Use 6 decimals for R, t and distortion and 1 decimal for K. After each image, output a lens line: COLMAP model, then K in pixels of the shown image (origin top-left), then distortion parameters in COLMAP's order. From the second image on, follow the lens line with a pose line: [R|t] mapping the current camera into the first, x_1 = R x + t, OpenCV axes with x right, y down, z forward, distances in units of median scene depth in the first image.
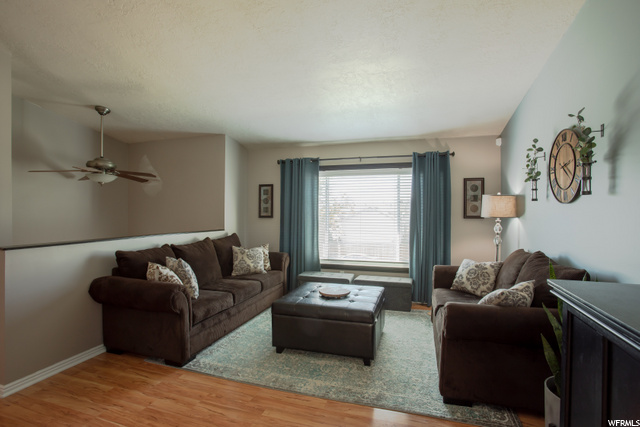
lens RADIAL K [[318.6, 0, 318.5], [0, 318.6, 216.0], [0, 0, 1]] dist [-0.063727, 0.001571]
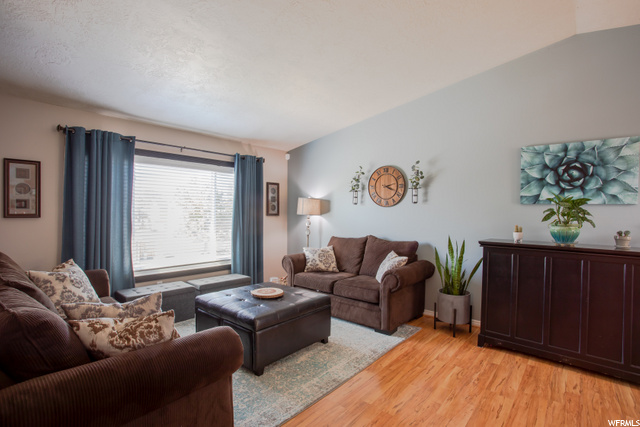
lens RADIAL K [[318.6, 0, 317.1], [0, 318.6, 210.3], [0, 0, 1]] dist [-0.063727, 0.001571]
pose [[0.377334, 0.005937, 0.926058, -0.575114], [0.000520, 0.999978, -0.006623, -0.004127], [-0.926077, 0.002980, 0.377323, 0.360346]]
